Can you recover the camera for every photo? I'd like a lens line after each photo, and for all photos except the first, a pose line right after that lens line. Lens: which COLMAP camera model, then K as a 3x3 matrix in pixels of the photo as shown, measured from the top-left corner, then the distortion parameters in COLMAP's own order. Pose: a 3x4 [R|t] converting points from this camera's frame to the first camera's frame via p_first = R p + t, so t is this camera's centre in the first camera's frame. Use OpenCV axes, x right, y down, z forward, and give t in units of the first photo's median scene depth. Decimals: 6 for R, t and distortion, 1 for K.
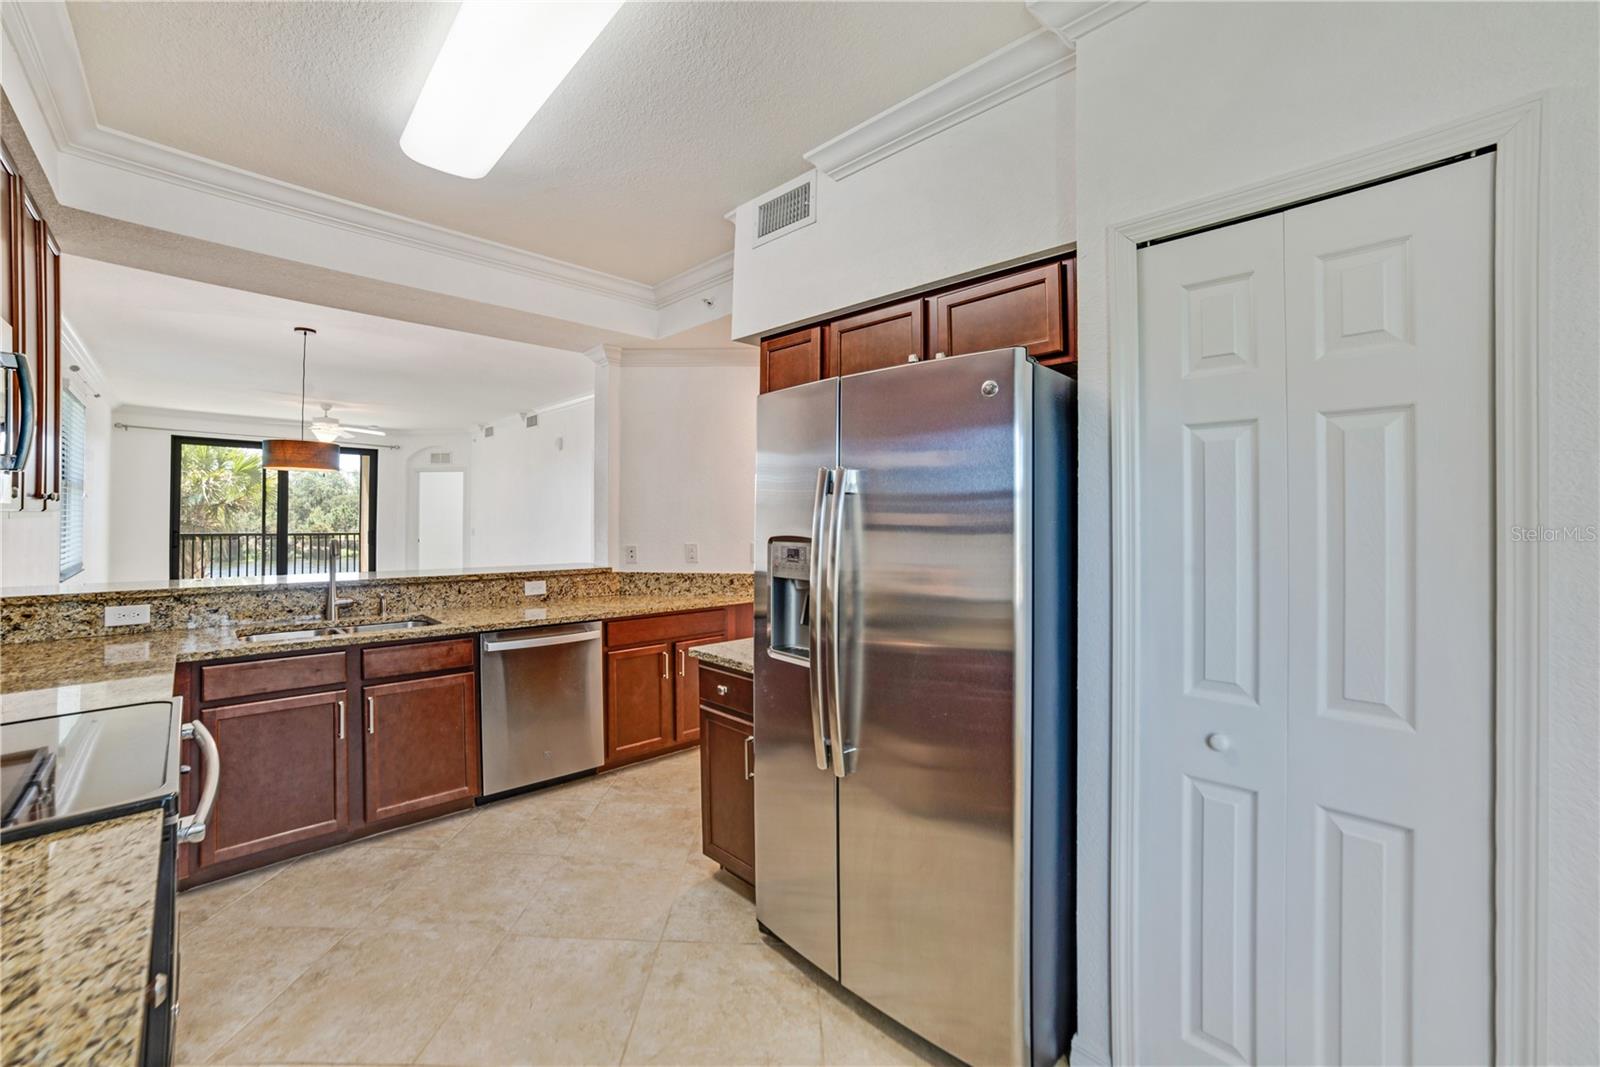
lens RADIAL K [[633.2, 0, 801.8], [0, 633.2, 516.8], [0, 0, 1]] dist [-0.079694, 0.031892]
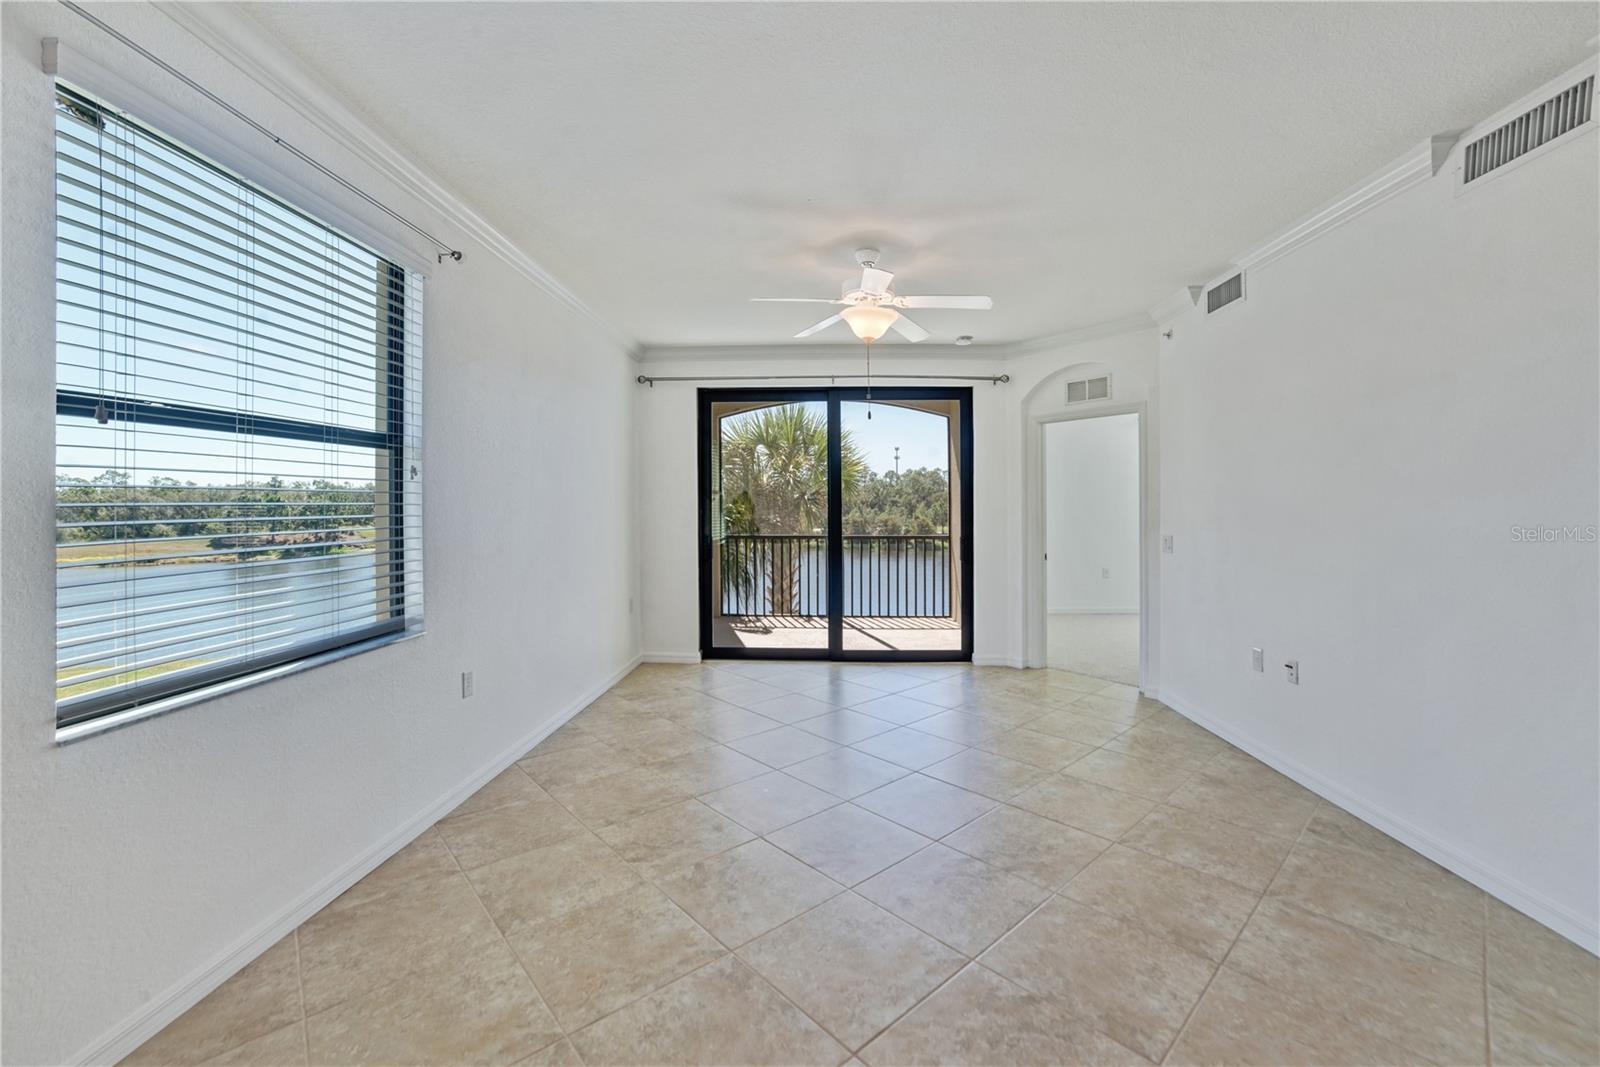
lens RADIAL K [[662.2, 0, 793.7], [0, 662.2, 507.1], [0, 0, 1]] dist [-0.086375, 0.036795]
pose [[0.645520, -0.014999, -0.763596, -0.895483], [0.011034, 0.999886, -0.010313, 0.006278], [0.763664, -0.001769, 0.645611, 1.277883]]
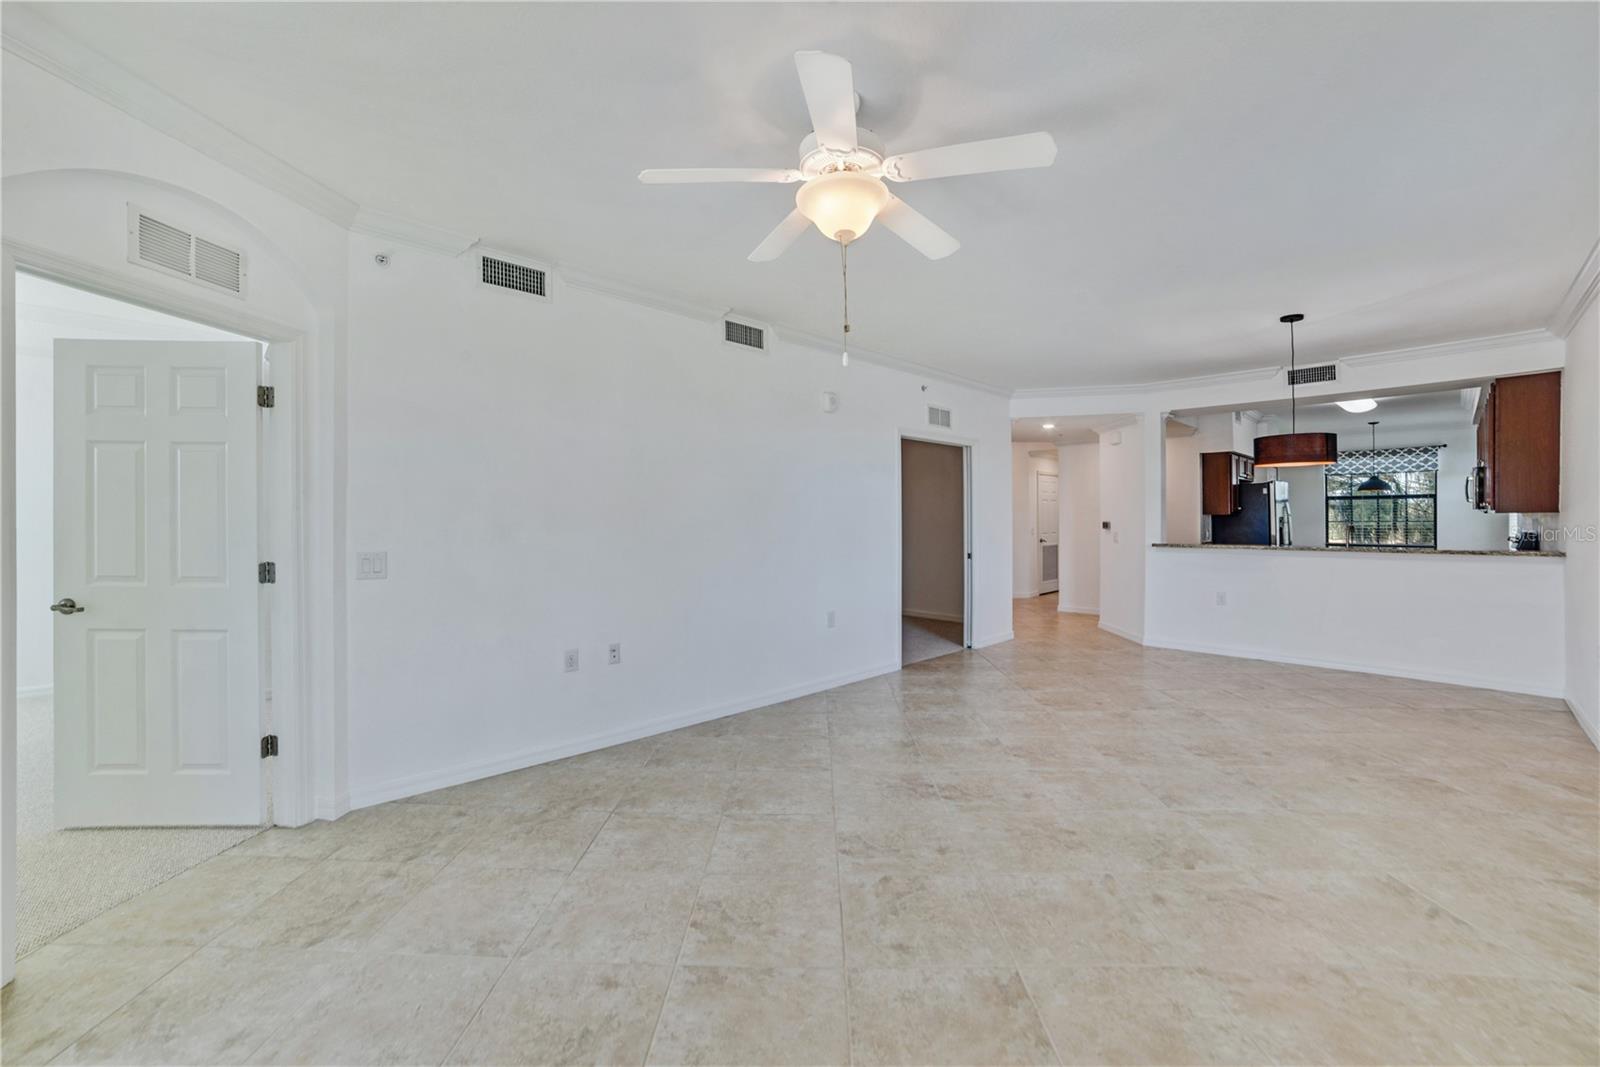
lens RADIAL K [[633.2, 0, 801.8], [0, 633.2, 516.8], [0, 0, 1]] dist [-0.079694, 0.031892]
pose [[0.043899, -0.006660, 0.999014, -2.048588], [-0.001316, 0.999977, 0.006725, -0.002200], [-0.999035, -0.001610, 0.043890, 1.966596]]
